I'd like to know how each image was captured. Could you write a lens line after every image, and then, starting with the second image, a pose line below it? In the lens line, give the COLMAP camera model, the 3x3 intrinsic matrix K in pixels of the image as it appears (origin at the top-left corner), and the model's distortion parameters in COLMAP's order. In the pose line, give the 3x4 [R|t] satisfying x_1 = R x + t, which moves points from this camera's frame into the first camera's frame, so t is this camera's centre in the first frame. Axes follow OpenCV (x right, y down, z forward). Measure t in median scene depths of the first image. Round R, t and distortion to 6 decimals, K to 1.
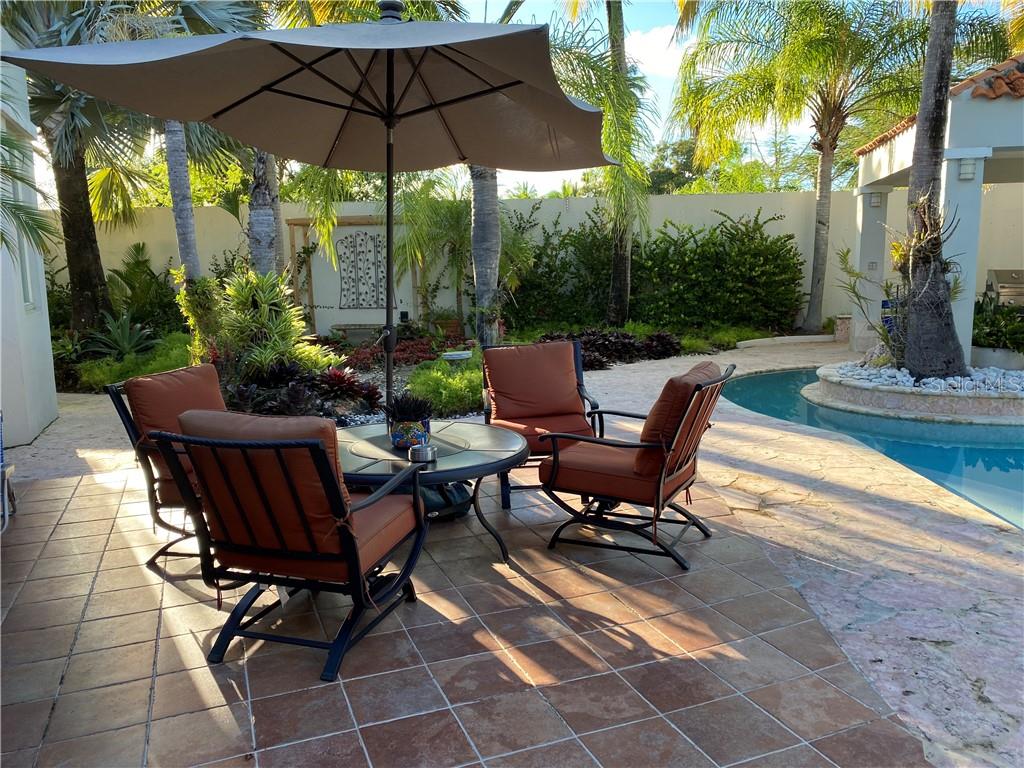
lens RADIAL K [[778.7, 0, 497.4], [0, 778.7, 380.7], [0, 0, 1]] dist [-0.000140, -0.007039]
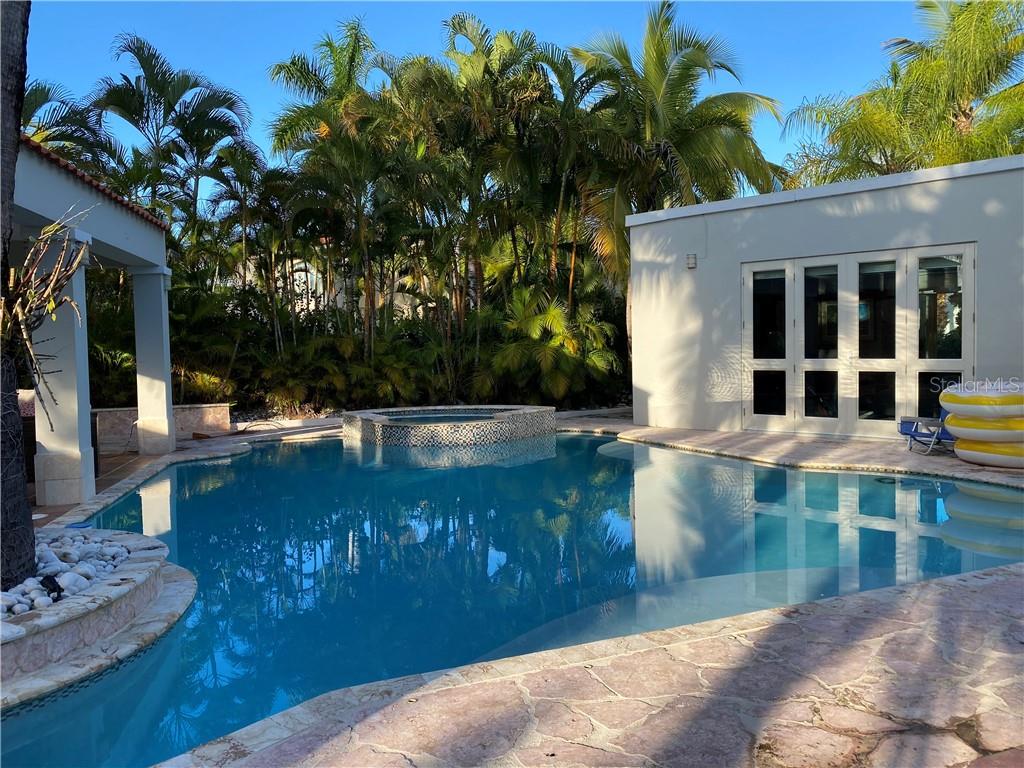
lens RADIAL K [[788.2, 0, 500.9], [0, 788.2, 383.8], [0, 0, 1]] dist [0.005687, -0.004542]
pose [[-0.433582, -0.019266, 0.900908, -0.036994], [0.157531, 0.982755, 0.096832, -0.131917], [-0.887238, 0.183905, -0.423070, 0.935748]]
